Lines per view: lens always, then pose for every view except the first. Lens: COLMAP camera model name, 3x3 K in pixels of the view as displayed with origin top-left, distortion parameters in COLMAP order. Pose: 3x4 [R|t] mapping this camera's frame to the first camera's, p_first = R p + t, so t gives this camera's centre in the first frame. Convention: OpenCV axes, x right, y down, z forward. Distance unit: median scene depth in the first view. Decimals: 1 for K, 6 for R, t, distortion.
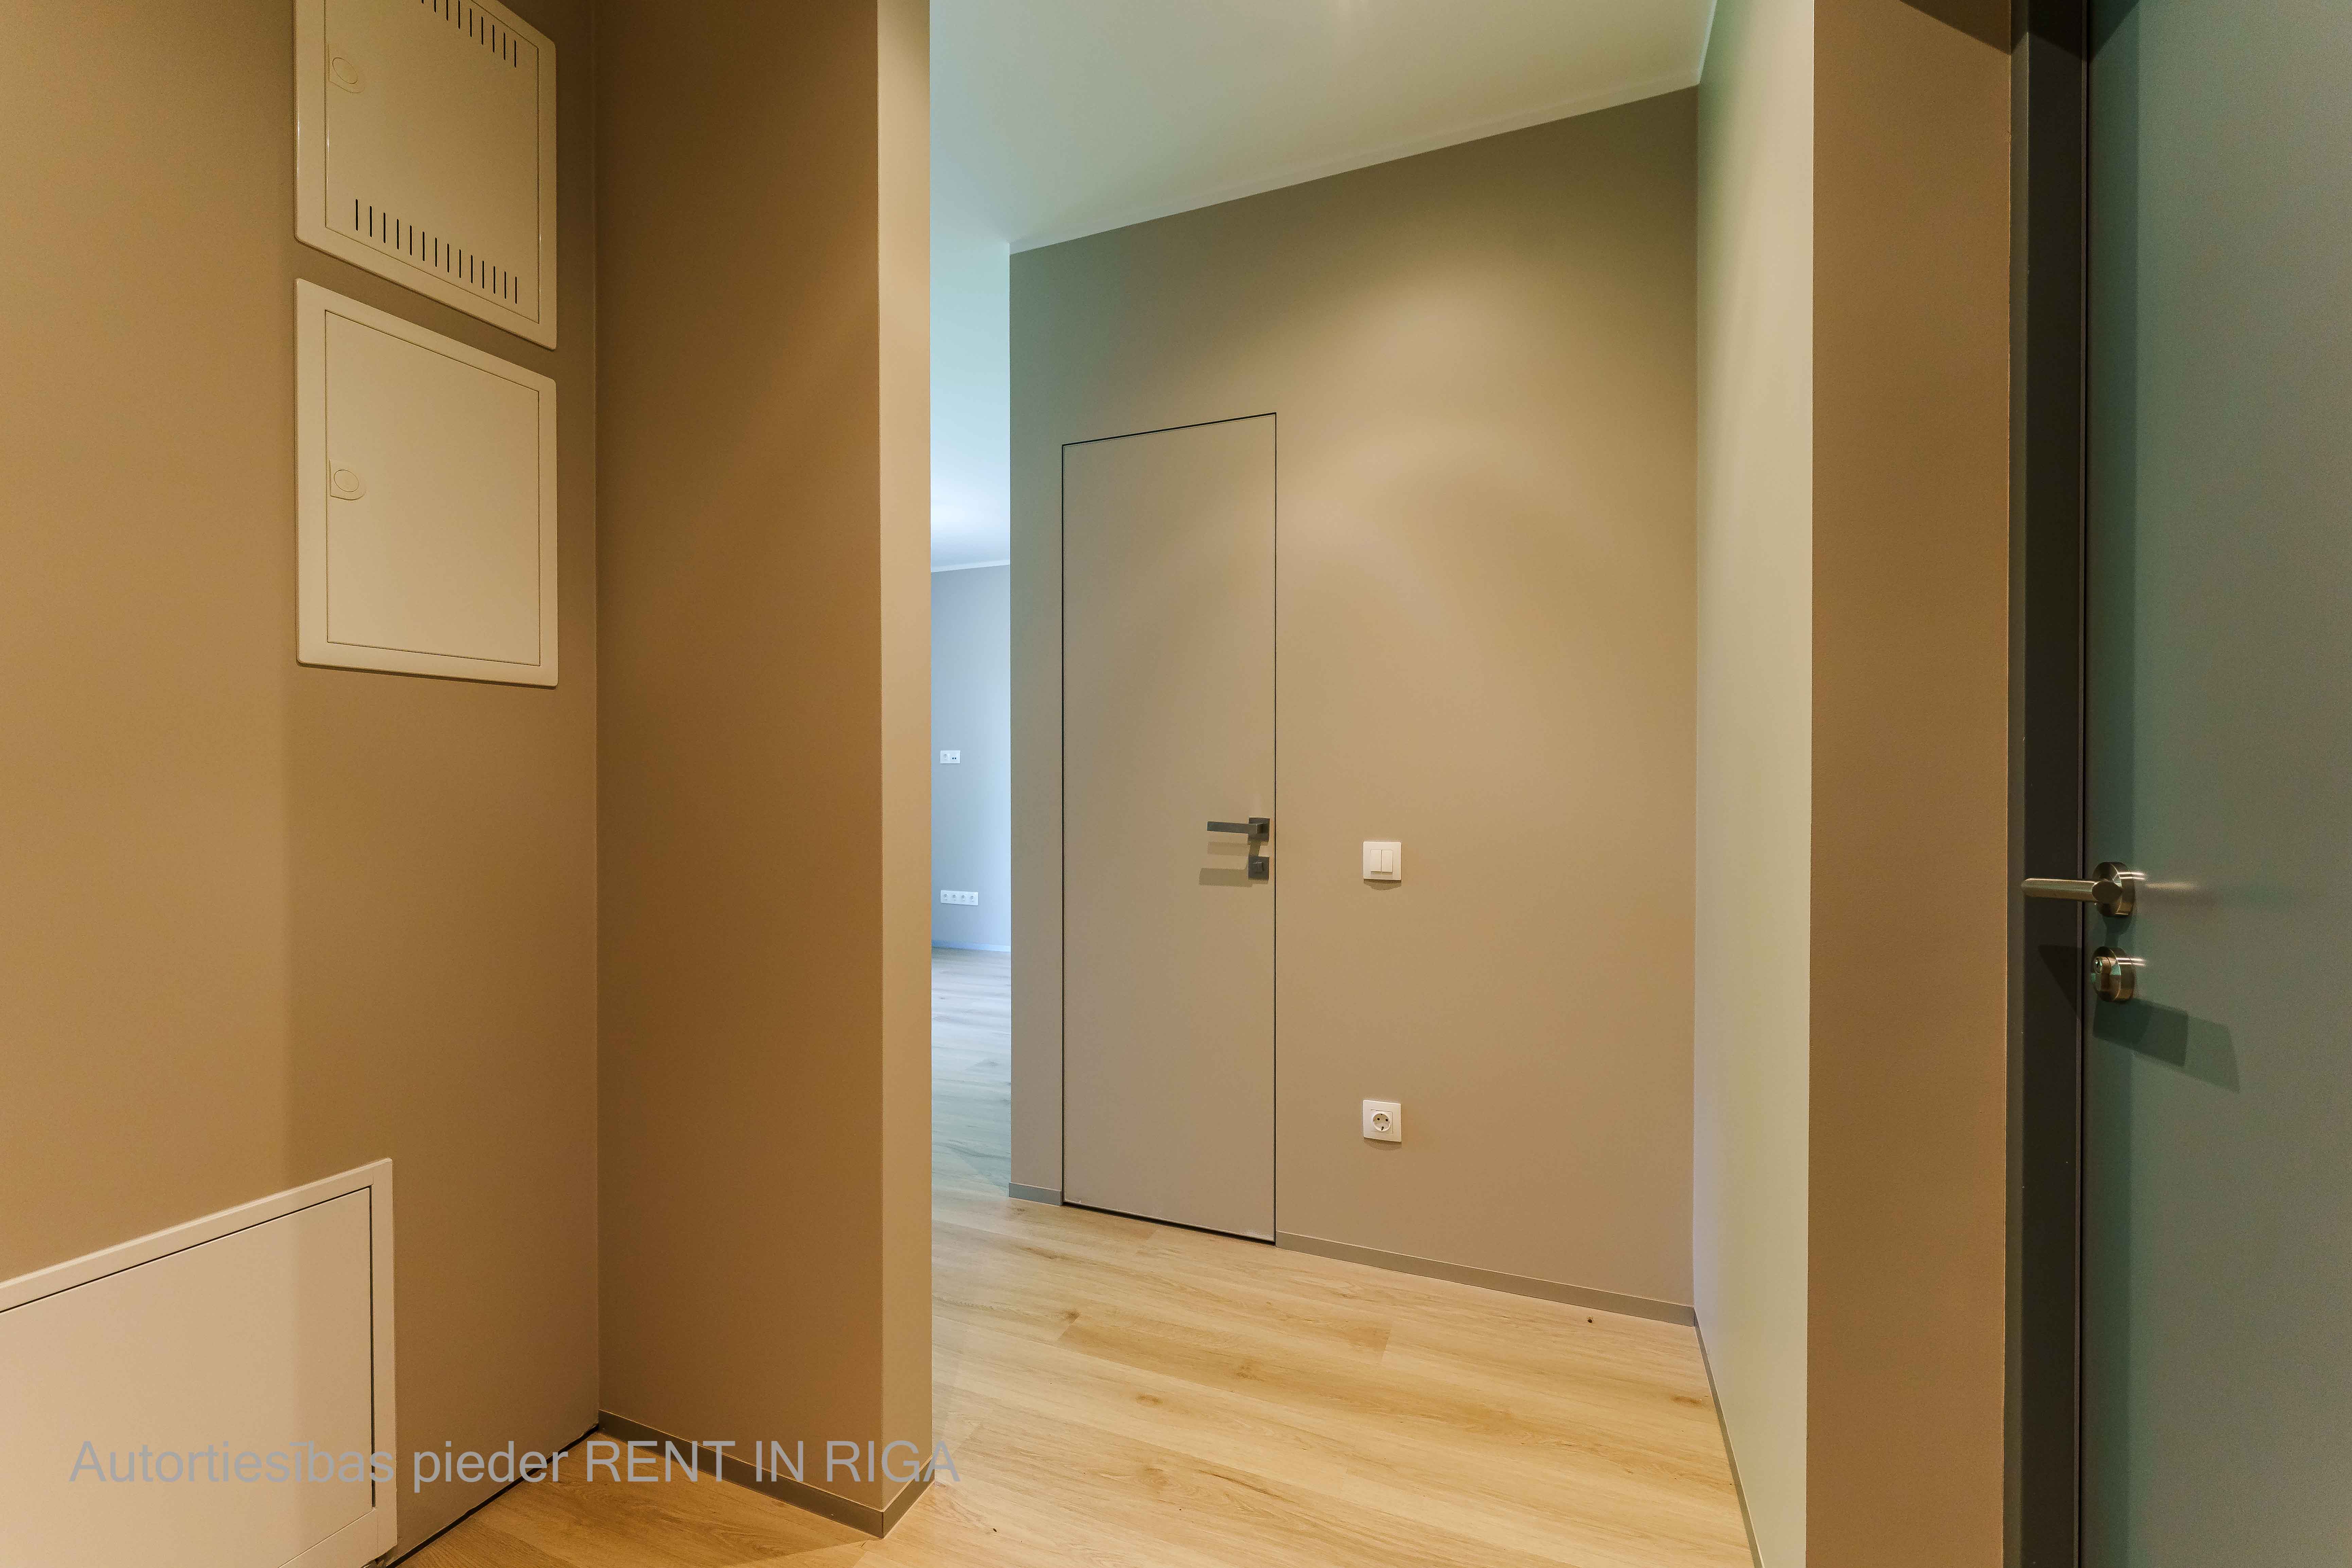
lens RADIAL K [[948.0, 0, 1167.1], [0, 948.0, 786.7], [0, 0, 1]] dist [0.000405, -0.001218]
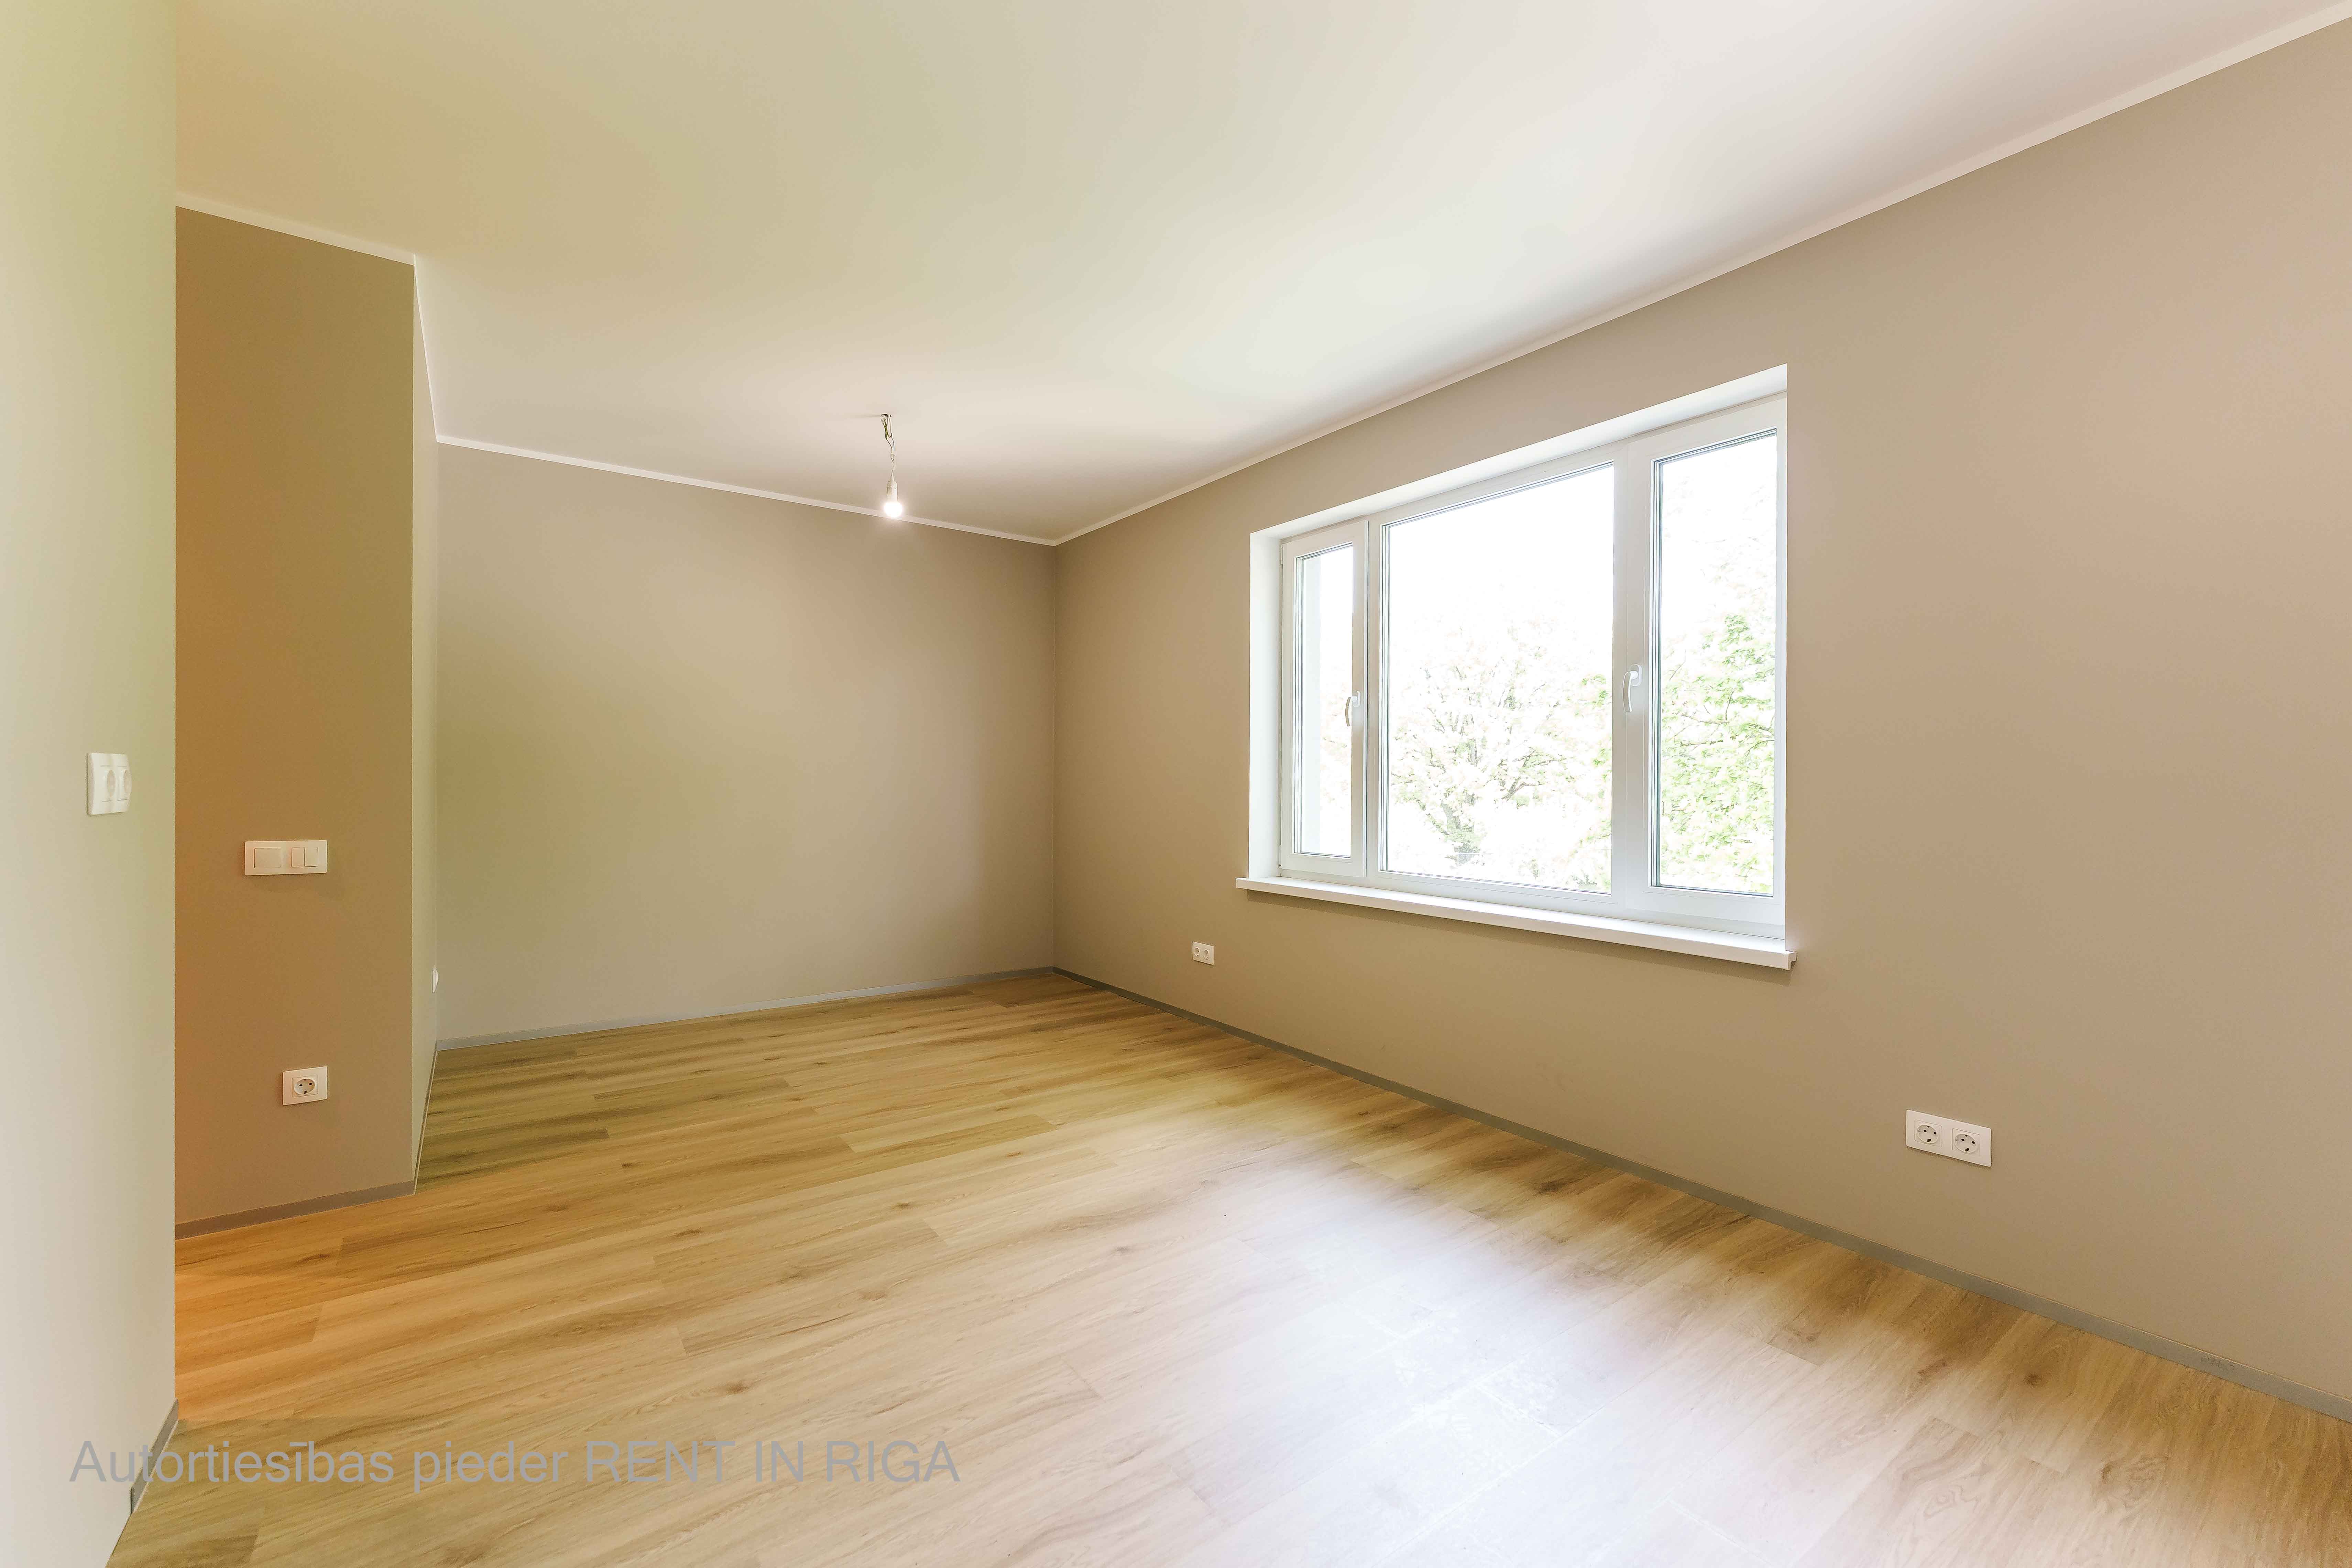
lens RADIAL K [[947.9, 0, 1166.0], [0, 947.9, 788.7], [0, 0, 1]] dist [0.000405, -0.001218]
pose [[-0.527248, 0.003091, -0.849706, 0.033715], [-0.012402, 0.999859, 0.011334, -0.024307], [0.849621, 0.016514, -0.527135, 2.171784]]
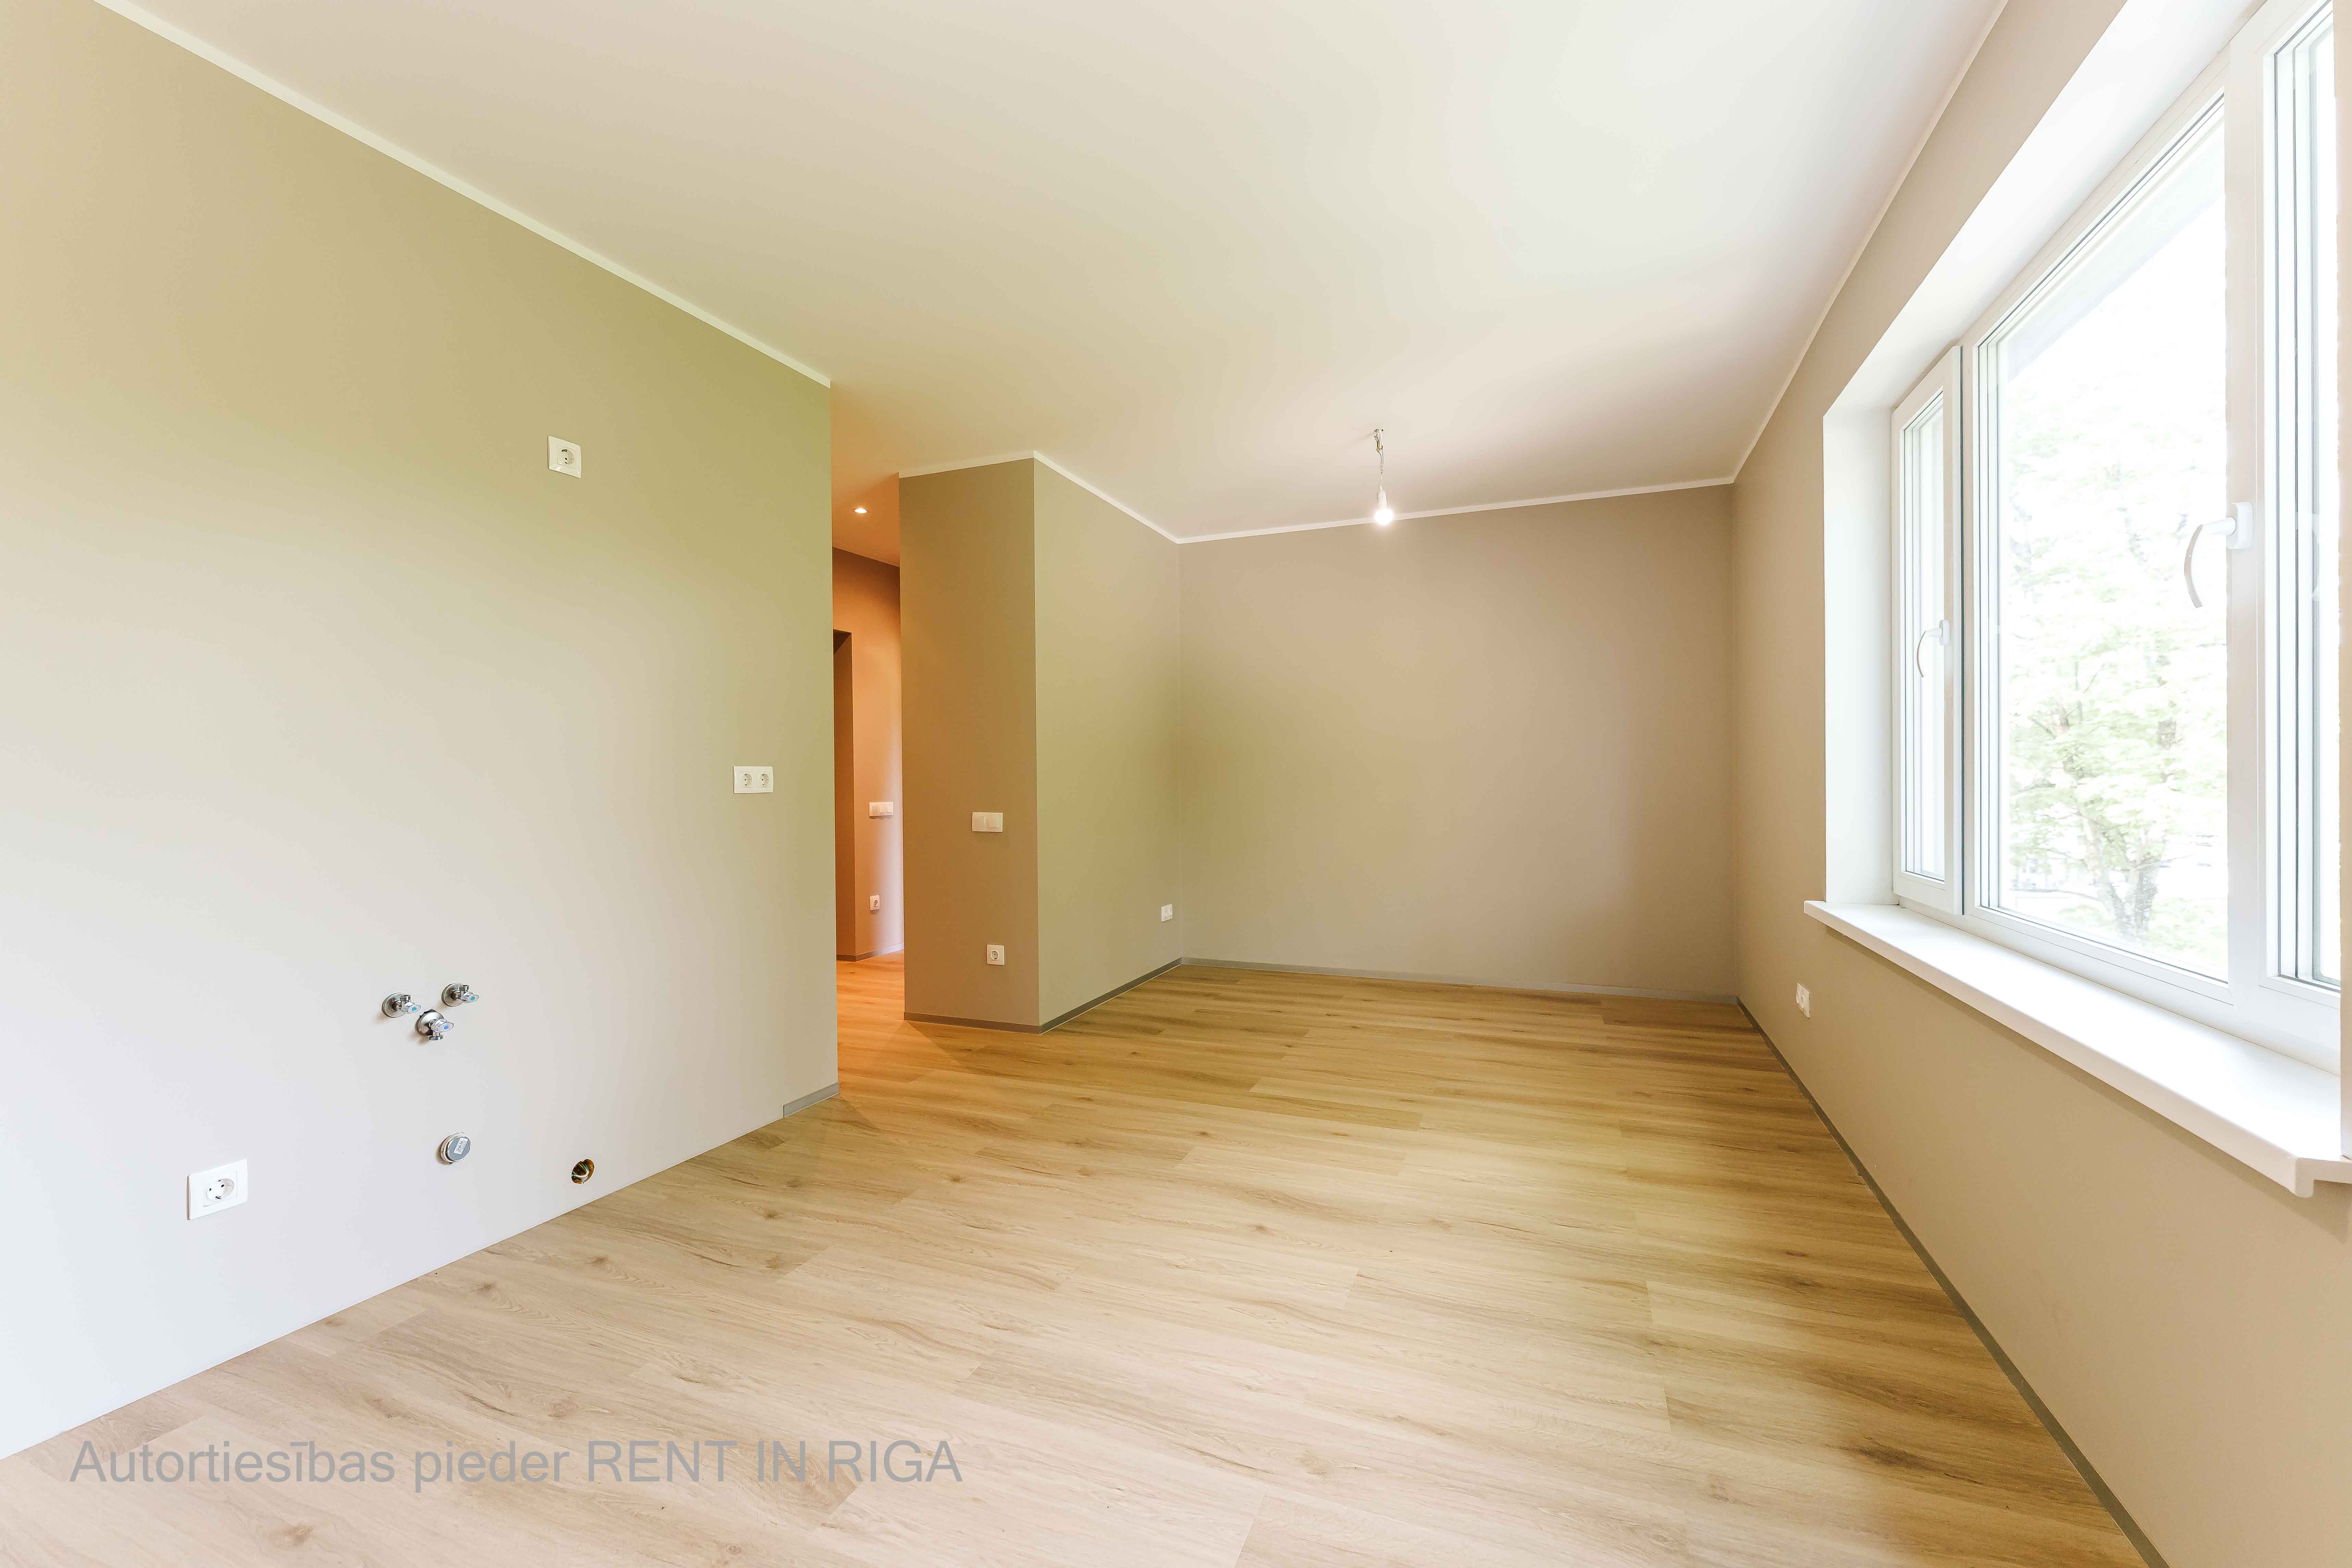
lens RADIAL K [[947.9, 0, 1178.1], [0, 947.9, 783.5], [0, 0, 1]] dist [0.000405, -0.001218]
pose [[-0.999898, 0.008812, -0.011275, -0.715486], [0.008656, 0.999867, 0.013809, -0.020341], [0.011395, 0.013710, -0.999841, 2.641354]]
